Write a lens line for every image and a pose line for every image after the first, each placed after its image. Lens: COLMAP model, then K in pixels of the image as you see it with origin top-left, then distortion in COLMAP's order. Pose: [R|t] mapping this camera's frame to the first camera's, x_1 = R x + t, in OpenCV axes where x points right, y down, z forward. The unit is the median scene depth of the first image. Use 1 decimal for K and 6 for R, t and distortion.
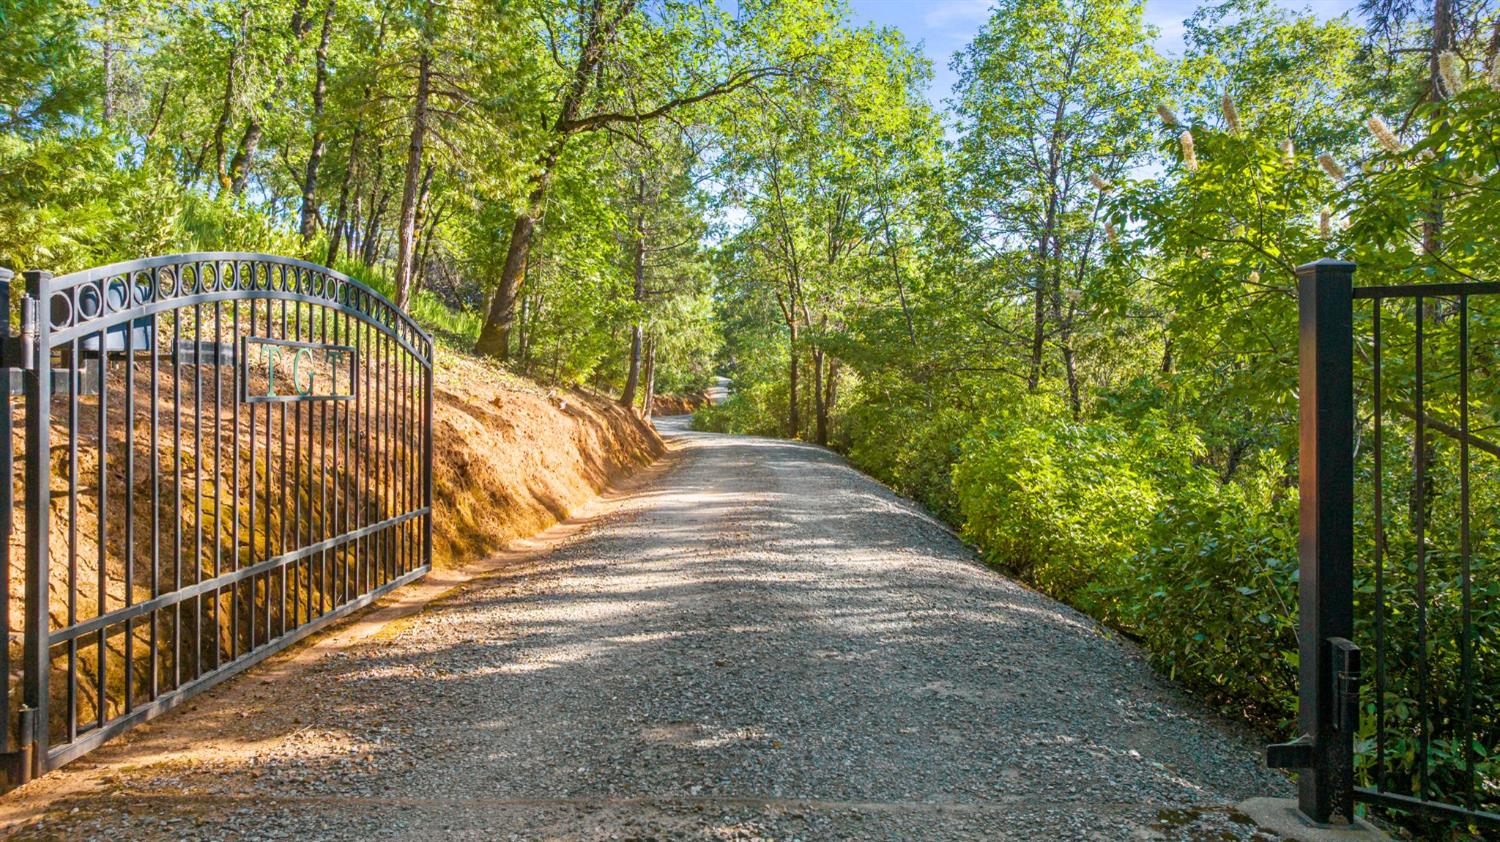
lens RADIAL K [[1158.1, 0, 750.0], [0, 1158.1, 421.0], [0, 0, 1]] dist [0.000585, 0.000430]
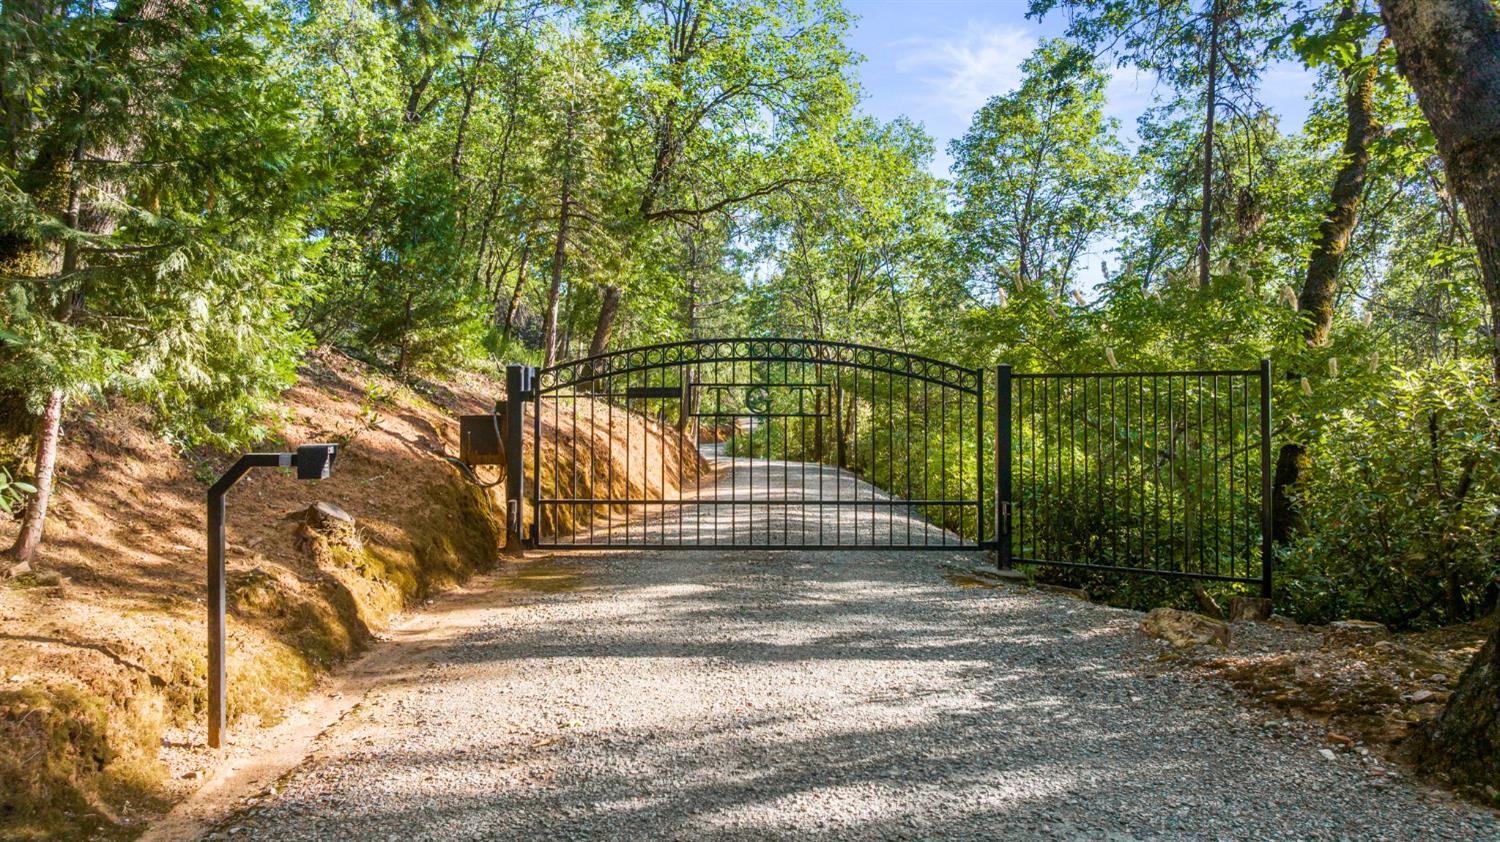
lens RADIAL K [[1158.1, 0, 750.0], [0, 1158.1, 421.0], [0, 0, 1]] dist [0.000585, 0.000430]
pose [[0.999754, 0.002994, -0.021981, -0.005359], [-0.003588, 0.999627, -0.027073, 0.007617], [0.021892, 0.027146, 0.999392, -0.201229]]
